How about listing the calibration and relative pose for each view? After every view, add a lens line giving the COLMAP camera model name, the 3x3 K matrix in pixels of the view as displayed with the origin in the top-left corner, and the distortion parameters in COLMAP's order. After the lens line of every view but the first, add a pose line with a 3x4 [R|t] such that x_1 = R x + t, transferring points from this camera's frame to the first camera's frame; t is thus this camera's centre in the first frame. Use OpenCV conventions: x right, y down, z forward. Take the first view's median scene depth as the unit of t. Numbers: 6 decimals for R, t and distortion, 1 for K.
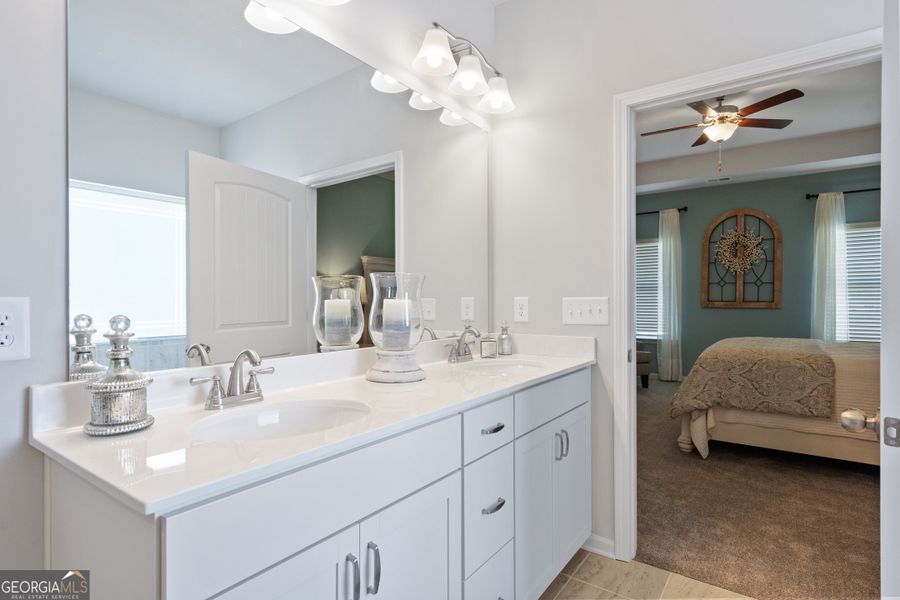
lens RADIAL K [[451.7, 0, 450.0], [0, 451.7, 300.0], [0, 0, 1]] dist [0.003364, 0.000858]
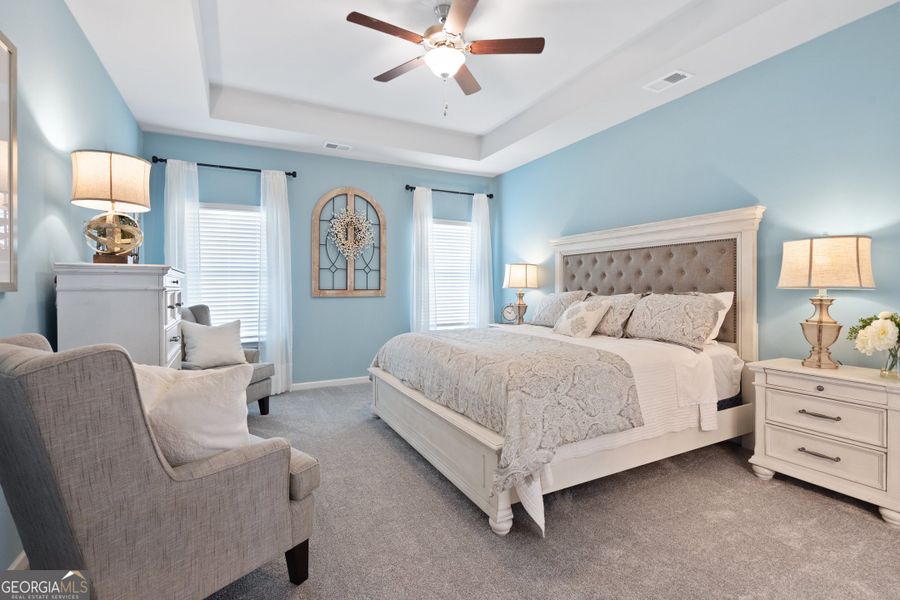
lens RADIAL K [[414.4, 0, 449.1], [0, 414.4, 290.0], [0, 0, 1]] dist [-0.001028, 0.000199]
pose [[0.456335, -0.011476, 0.889734, -0.007400], [0.008269, 0.999928, 0.008656, -0.001836], [-0.889770, 0.003408, 0.456397, 0.451814]]
